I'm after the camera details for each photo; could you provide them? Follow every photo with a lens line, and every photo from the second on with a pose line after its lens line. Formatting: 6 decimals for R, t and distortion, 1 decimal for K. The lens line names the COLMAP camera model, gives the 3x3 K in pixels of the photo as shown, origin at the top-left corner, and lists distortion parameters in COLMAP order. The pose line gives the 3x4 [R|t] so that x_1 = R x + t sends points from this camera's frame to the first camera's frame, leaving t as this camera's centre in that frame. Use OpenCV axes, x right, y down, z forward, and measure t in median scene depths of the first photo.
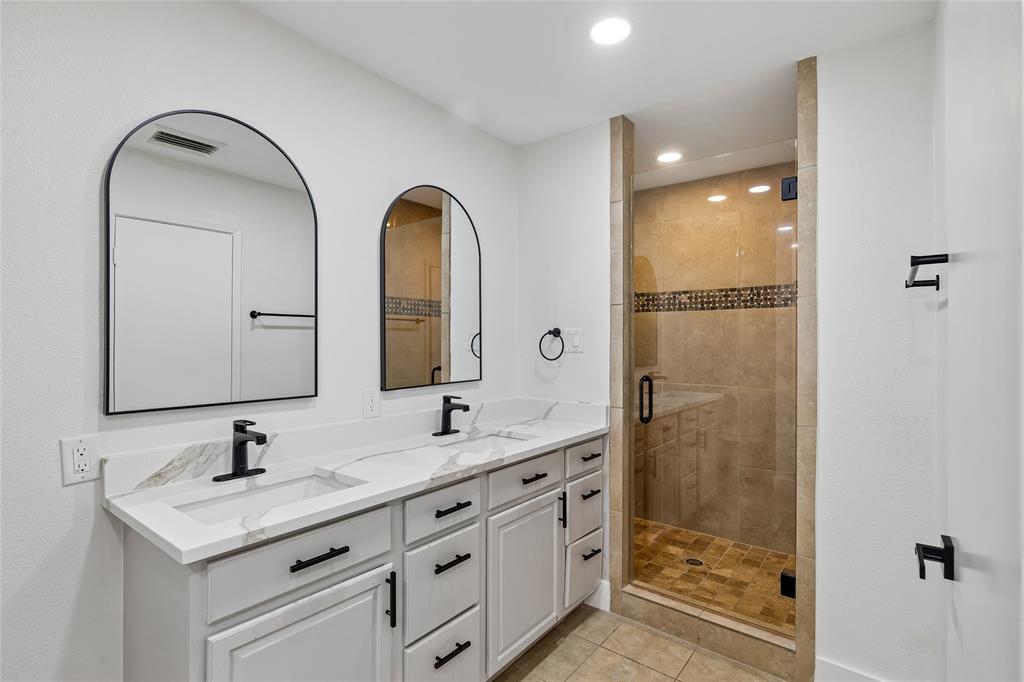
lens RADIAL K [[494.4, 0, 507.0], [0, 494.4, 337.4], [0, 0, 1]] dist [-0.005730, 0.002083]
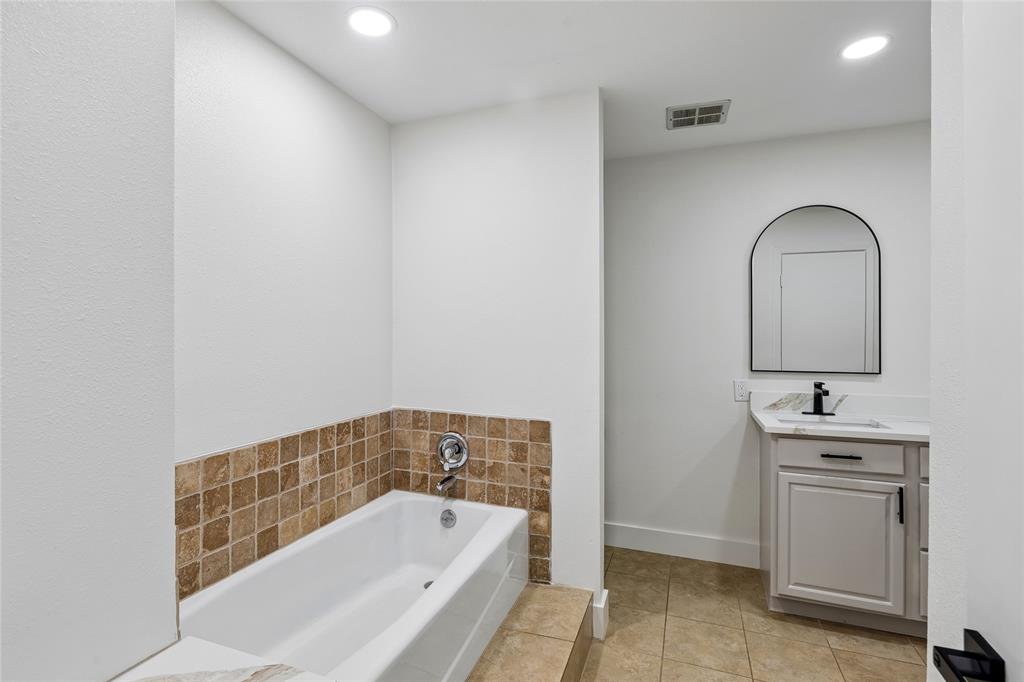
lens RADIAL K [[494.4, 0, 508.7], [0, 494.4, 336.6], [0, 0, 1]] dist [-0.005730, 0.002083]
pose [[0.318358, 0.000931, -0.947970, 0.820735], [0.008387, 0.999958, 0.003799, -0.006009], [0.947933, -0.009160, 0.318337, -0.623740]]
